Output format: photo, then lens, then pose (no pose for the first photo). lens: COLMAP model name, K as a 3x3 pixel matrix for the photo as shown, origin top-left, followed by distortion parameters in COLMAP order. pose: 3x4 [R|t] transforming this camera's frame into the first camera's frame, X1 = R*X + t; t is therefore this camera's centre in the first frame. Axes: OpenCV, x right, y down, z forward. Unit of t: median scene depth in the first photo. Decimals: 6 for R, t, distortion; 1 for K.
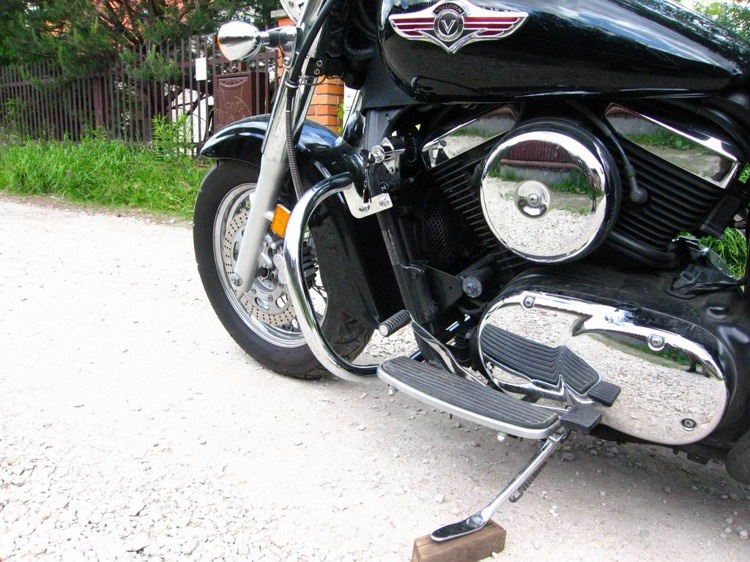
lens RADIAL K [[600.9, 0, 377.7], [0, 600.9, 280.5], [0, 0, 1]] dist [-0.064013, 0.000256]
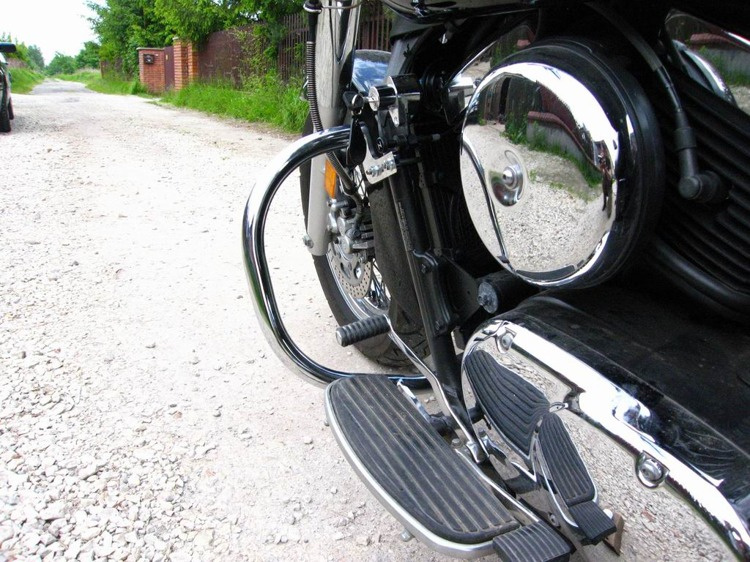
lens RADIAL K [[600.9, 0, 373.1], [0, 600.9, 279.7], [0, 0, 1]] dist [-0.064013, 0.000256]
pose [[0.894957, 0.147820, -0.420953, 0.396702], [-0.116061, 0.988170, 0.100252, -0.077454], [0.430792, -0.040866, 0.901525, 0.391731]]
